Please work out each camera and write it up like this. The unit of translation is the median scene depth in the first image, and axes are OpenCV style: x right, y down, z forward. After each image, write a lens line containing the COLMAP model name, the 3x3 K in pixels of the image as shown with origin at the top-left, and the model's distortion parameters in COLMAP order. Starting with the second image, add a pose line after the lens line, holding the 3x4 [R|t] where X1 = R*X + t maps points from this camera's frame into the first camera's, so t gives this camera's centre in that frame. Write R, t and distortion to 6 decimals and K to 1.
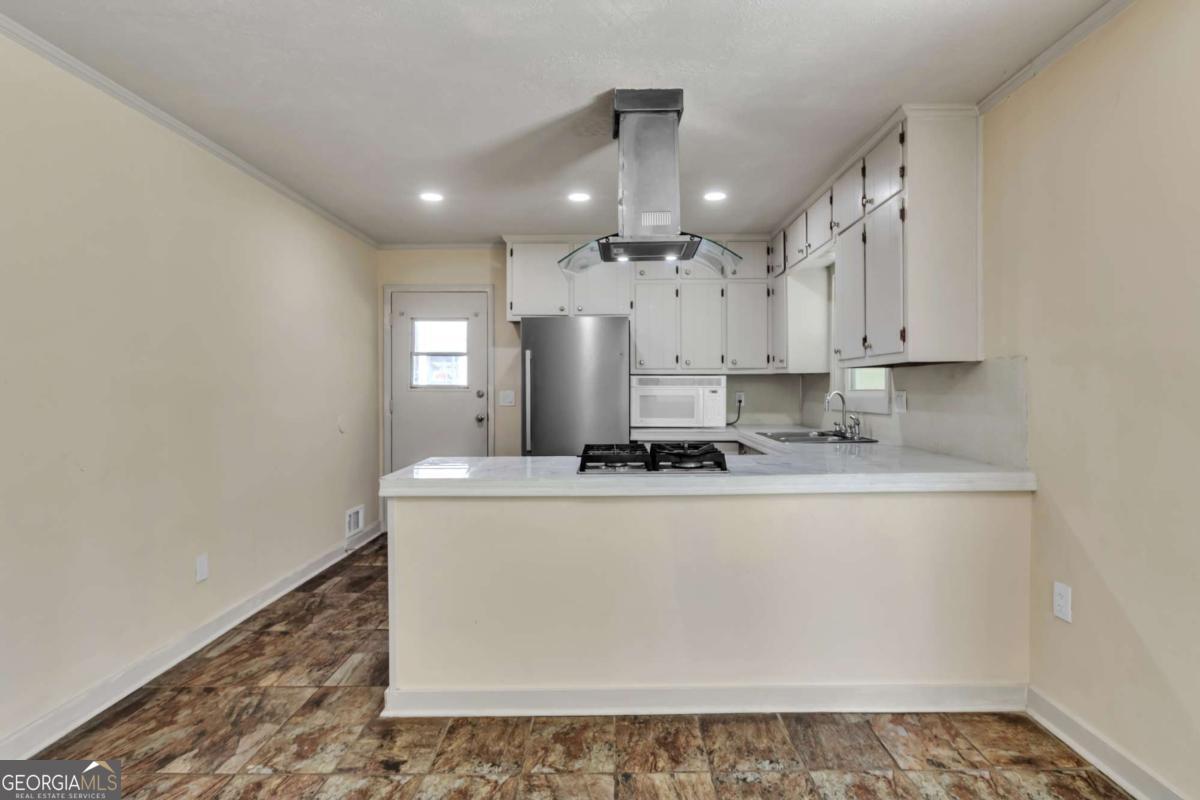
lens RADIAL K [[646.0, 0, 614.4], [0, 646.0, 391.6], [0, 0, 1]] dist [0.000691, -0.003141]
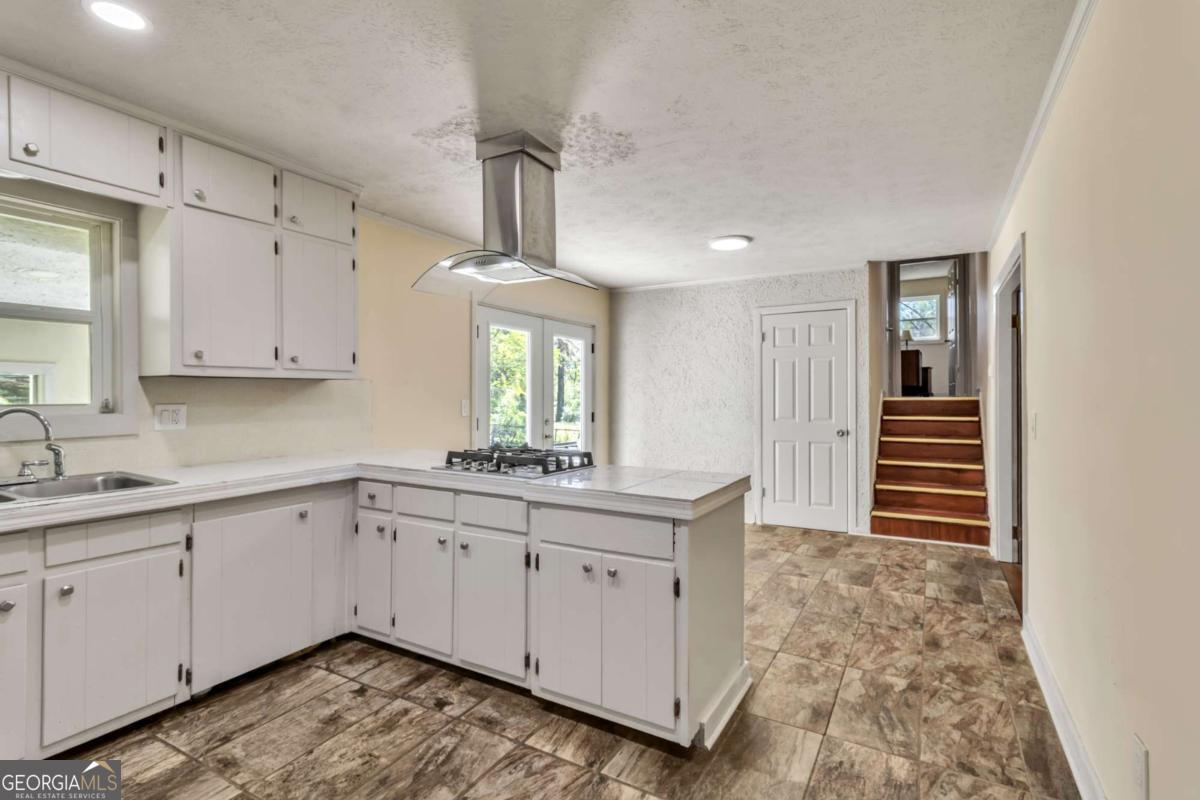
lens RADIAL K [[568.4, 0, 616.4], [0, 568.4, 387.6], [0, 0, 1]] dist [0.003828, -0.000879]
pose [[-0.874826, 0.013532, 0.484247, -0.615994], [0.009466, 0.999896, -0.010840, -0.012430], [-0.484344, -0.004900, -0.874864, 1.904020]]
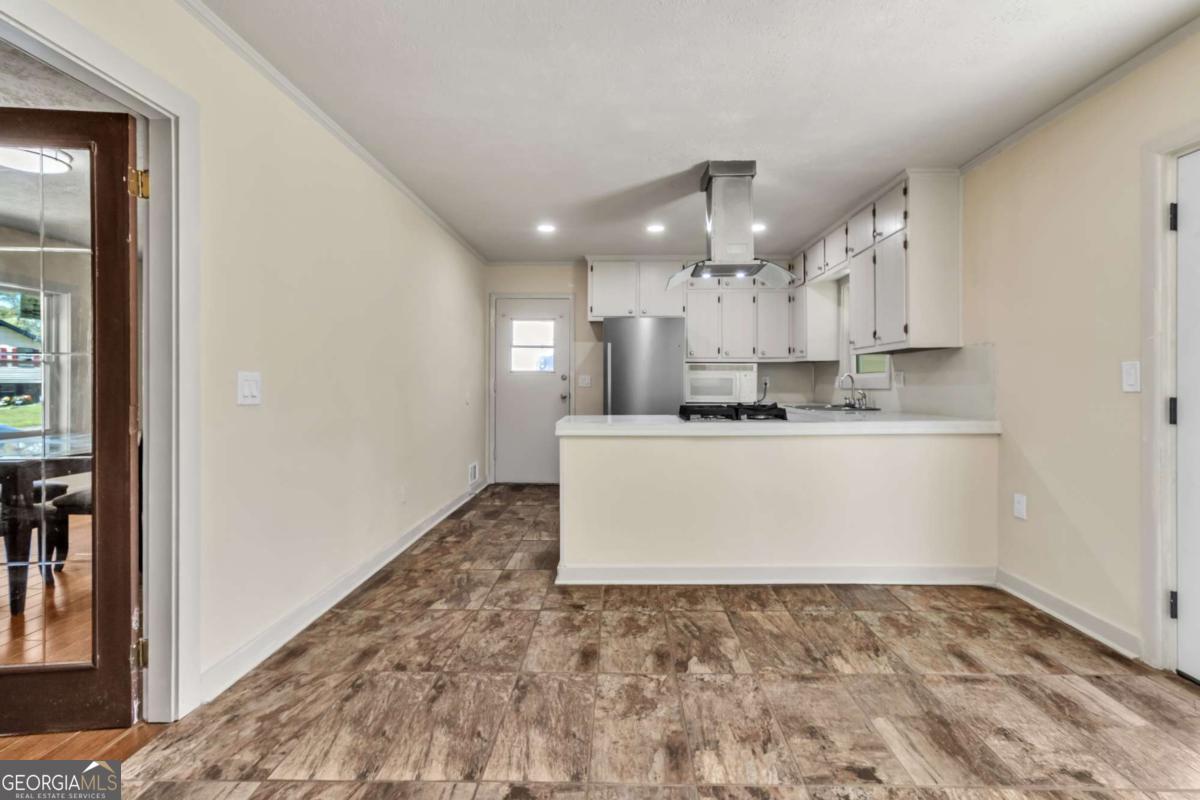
lens RADIAL K [[568.4, 0, 611.8], [0, 568.4, 380.5], [0, 0, 1]] dist [0.003828, -0.000879]
pose [[0.999873, 0.002617, -0.015748, -0.201447], [-0.002784, 0.999940, -0.010577, 0.046220], [0.015719, 0.010619, 0.999820, -0.293515]]
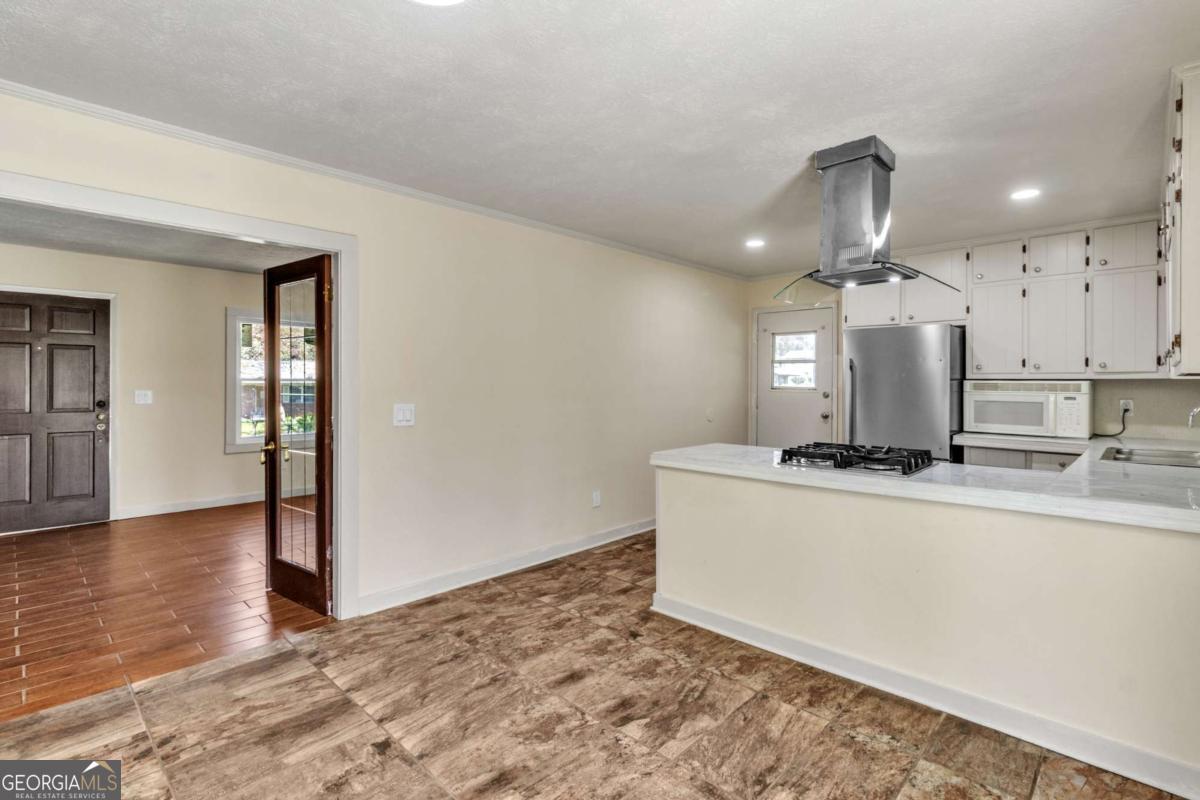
lens RADIAL K [[568.4, 0, 608.1], [0, 568.4, 385.4], [0, 0, 1]] dist [0.003828, -0.000879]
pose [[0.725778, 0.010659, -0.687846, 0.460634], [-0.011162, 0.999931, 0.003717, -0.027730], [0.687838, 0.004980, 0.725847, -0.044635]]
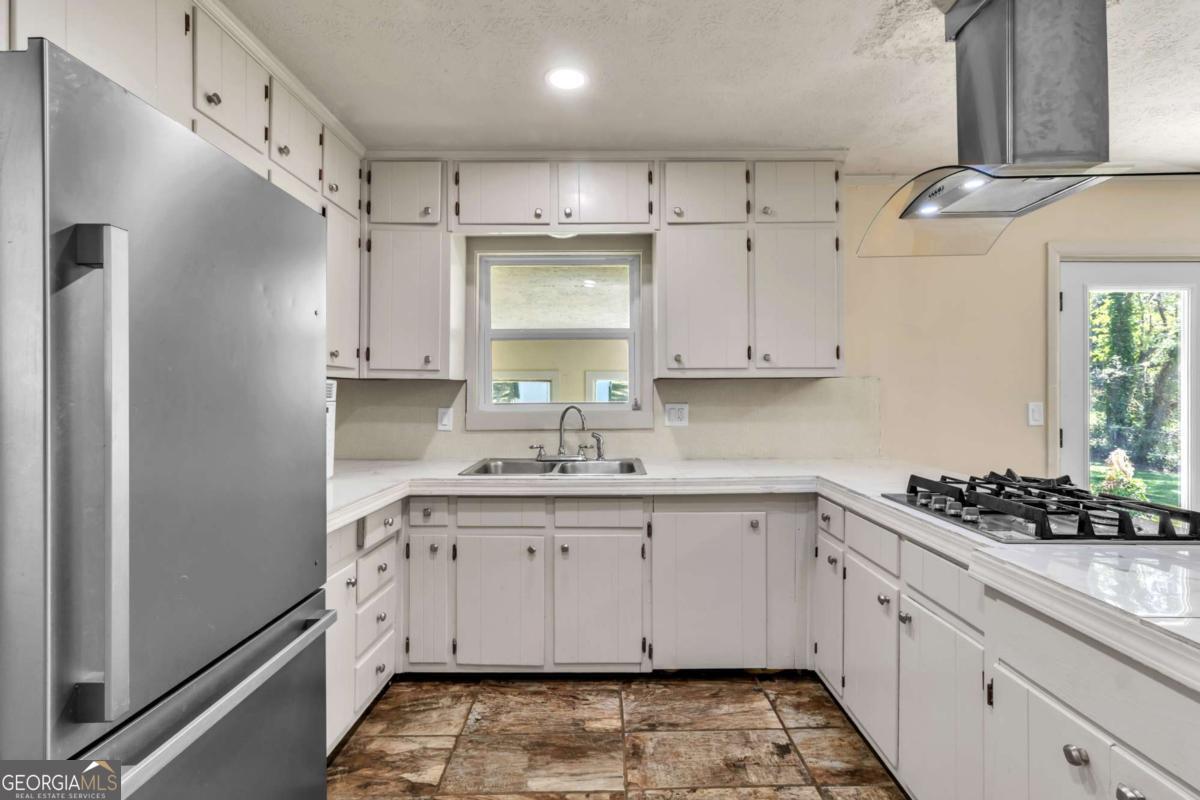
lens RADIAL K [[568.4, 0, 591.6], [0, 568.4, 391.7], [0, 0, 1]] dist [0.003828, -0.000879]
pose [[-0.003168, 0.012241, 0.999920, -0.579219], [0.007584, 0.999897, -0.012216, -0.012348], [-0.999966, 0.007545, -0.003260, 1.564474]]
